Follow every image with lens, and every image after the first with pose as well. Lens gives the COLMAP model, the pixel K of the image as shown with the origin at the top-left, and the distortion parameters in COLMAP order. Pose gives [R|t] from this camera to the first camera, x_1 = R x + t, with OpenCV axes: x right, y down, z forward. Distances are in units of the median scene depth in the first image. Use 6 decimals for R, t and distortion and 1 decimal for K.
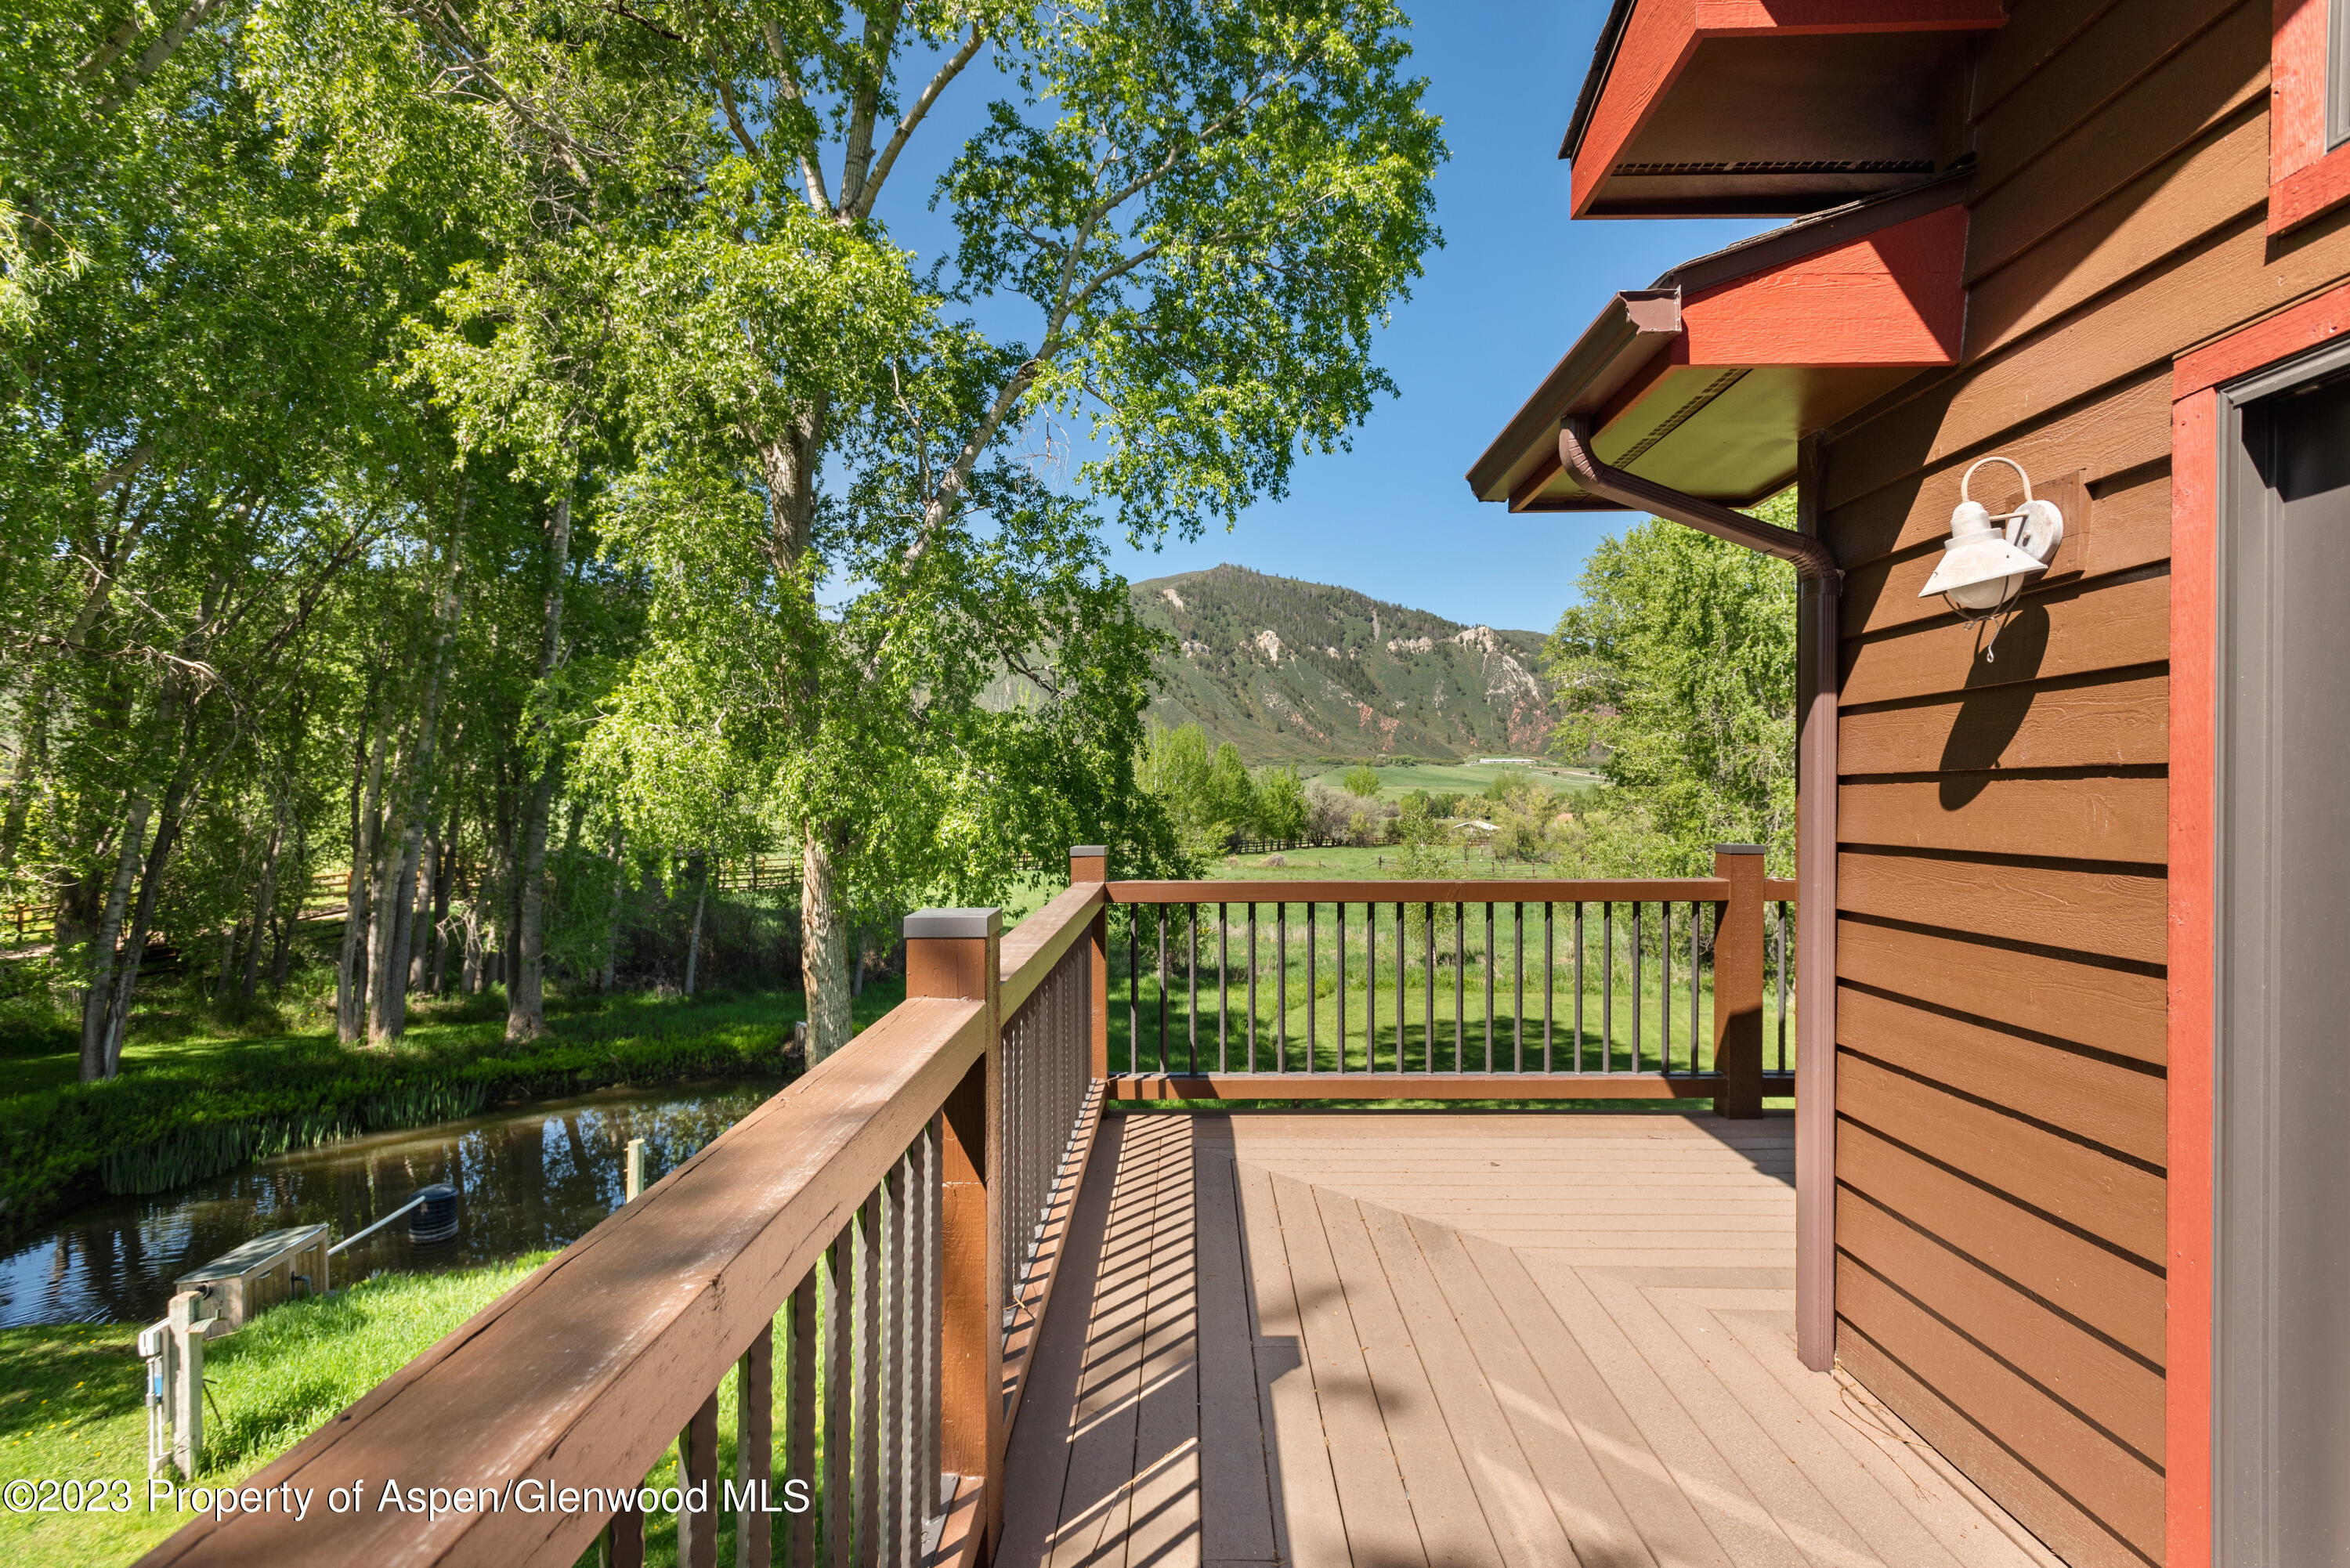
lens RADIAL K [[1134.8, 0, 1180.2], [0, 1134.8, 808.1], [0, 0, 1]] dist [0.023542, 0.001226]
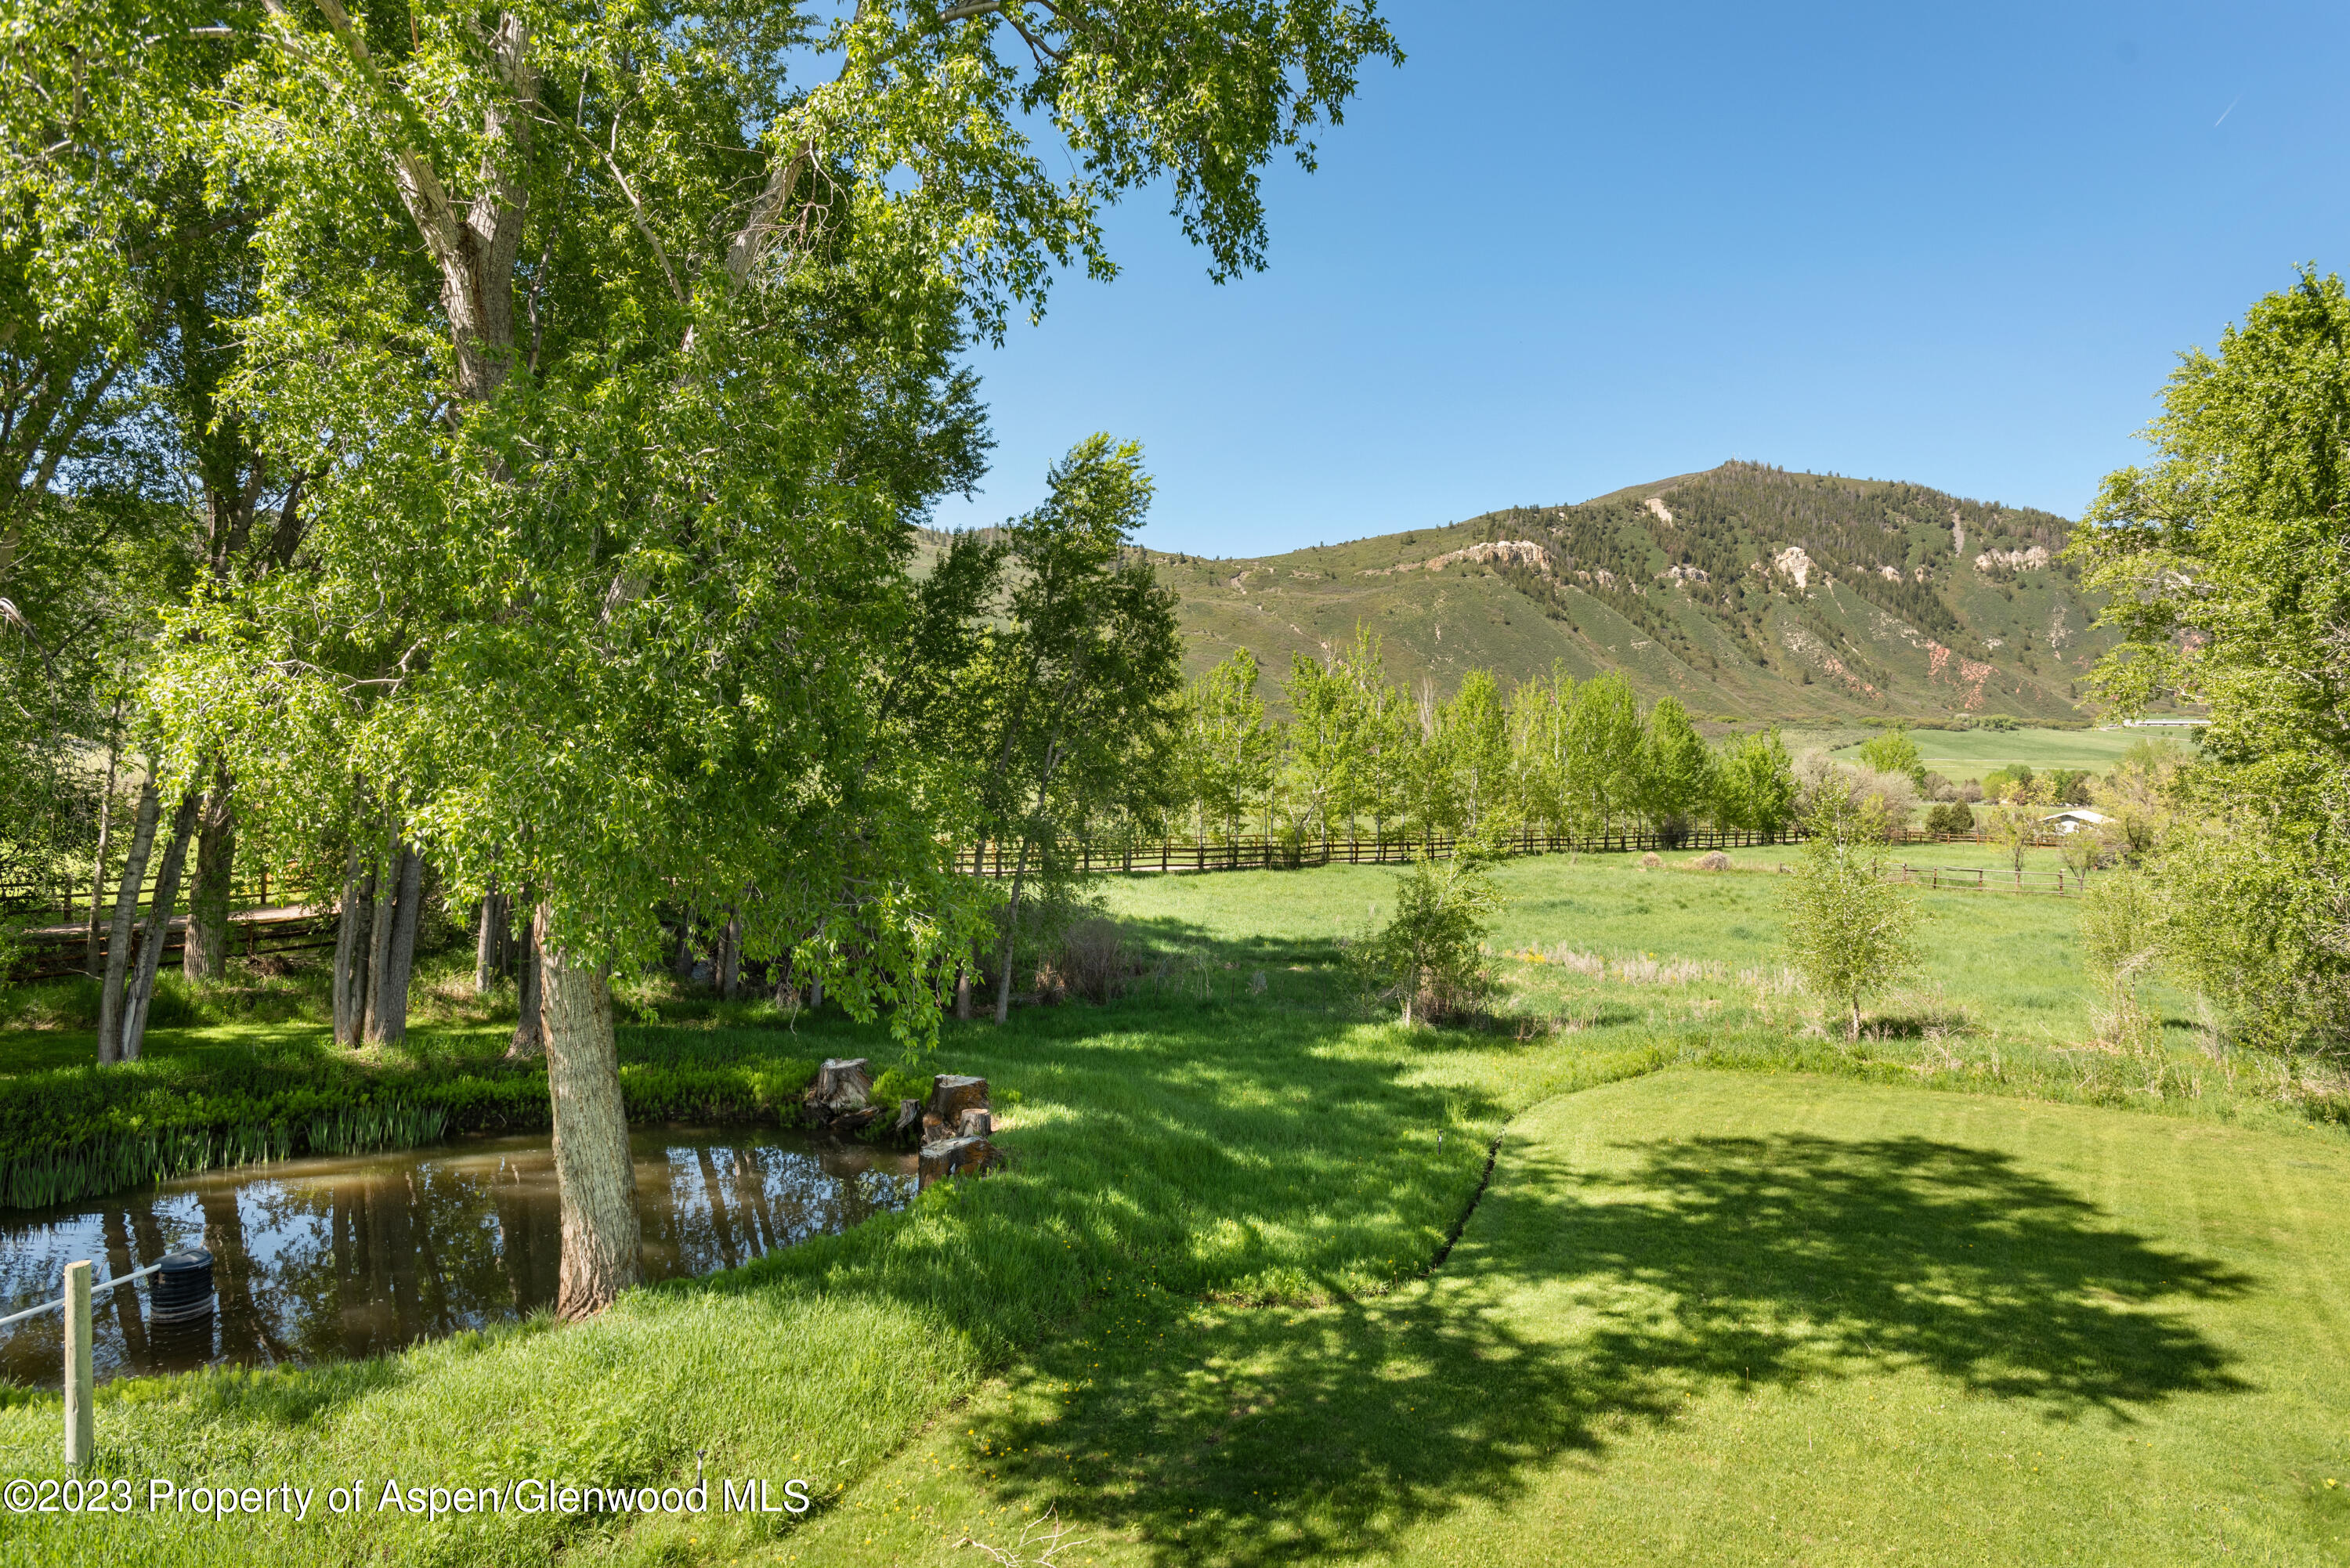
lens RADIAL K [[1417.2, 0, 1201.1], [0, 1417.2, 781.2], [0, 0, 1]] dist [0.025340, -0.002316]
pose [[0.950728, 0.011200, -0.309822, 0.111550], [-0.011635, 0.999932, 0.000444, -0.001672], [0.309806, 0.003182, 0.950794, 0.104854]]
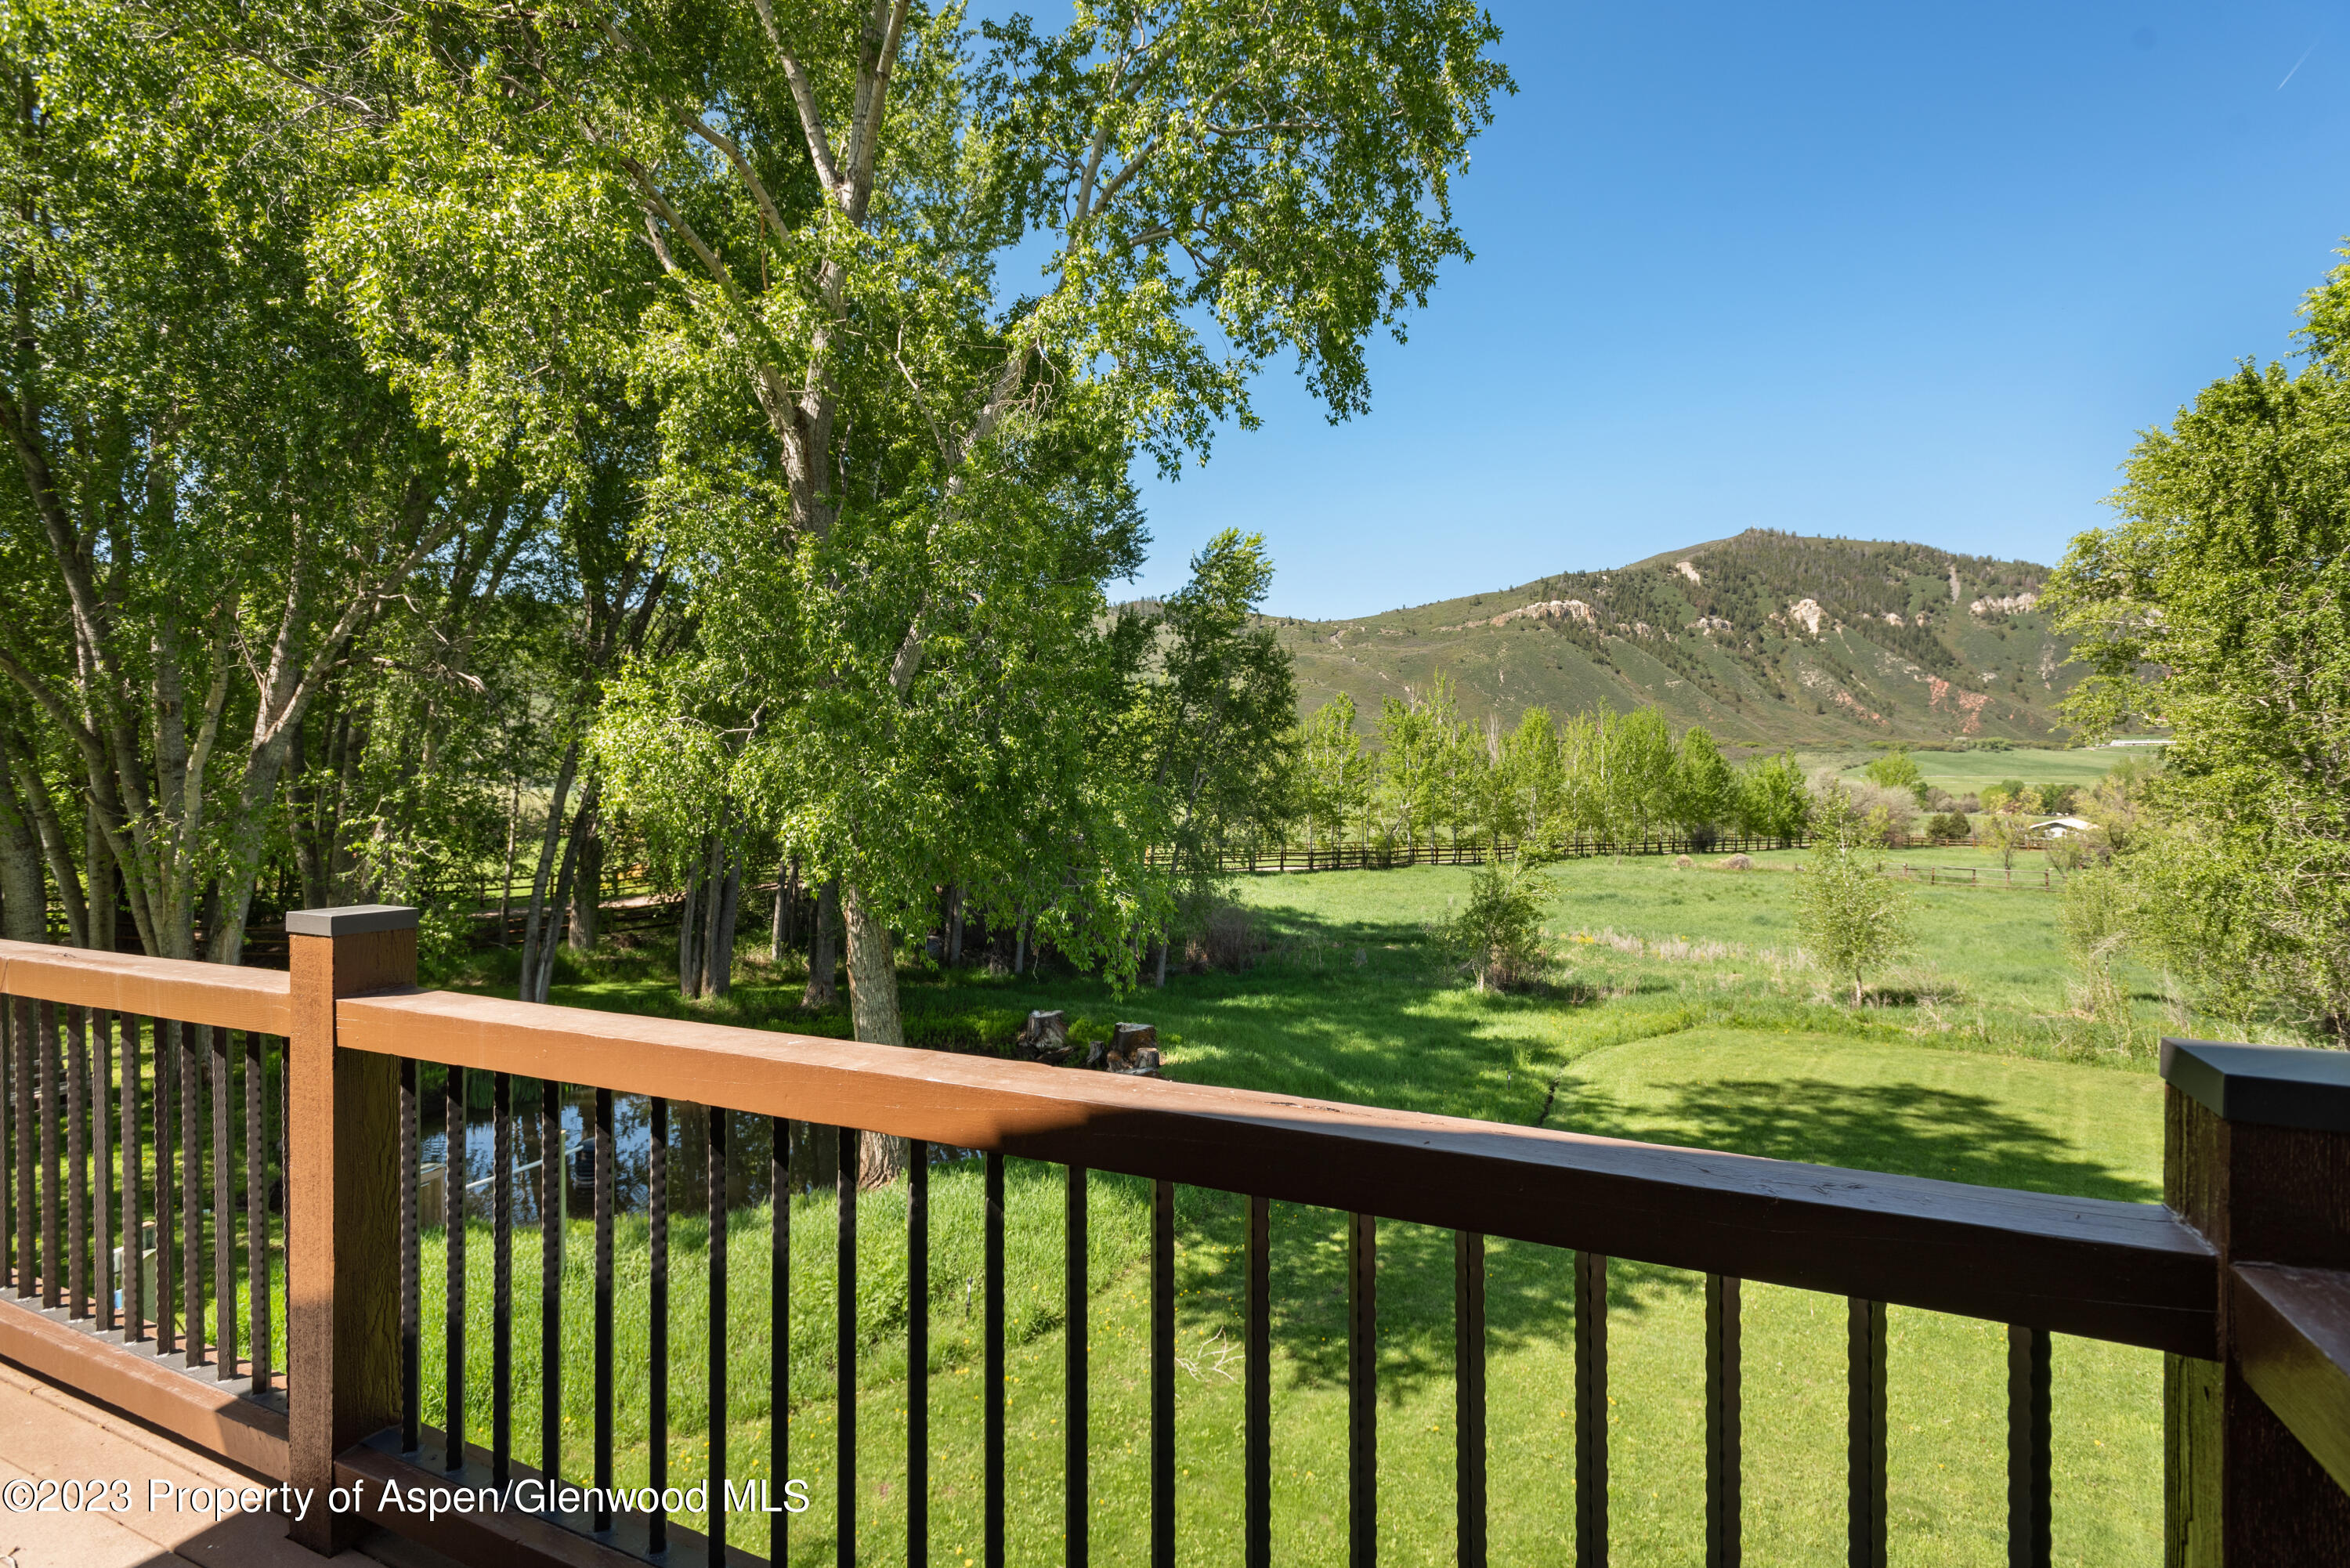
lens RADIAL K [[1134.8, 0, 1192.9], [0, 1134.8, 783.6], [0, 0, 1]] dist [0.023542, 0.001226]
pose [[0.914848, -0.002461, -0.403792, 0.114441], [-0.003298, 0.999903, -0.013566, -0.000527], [0.403786, 0.013742, 0.914750, 0.082296]]
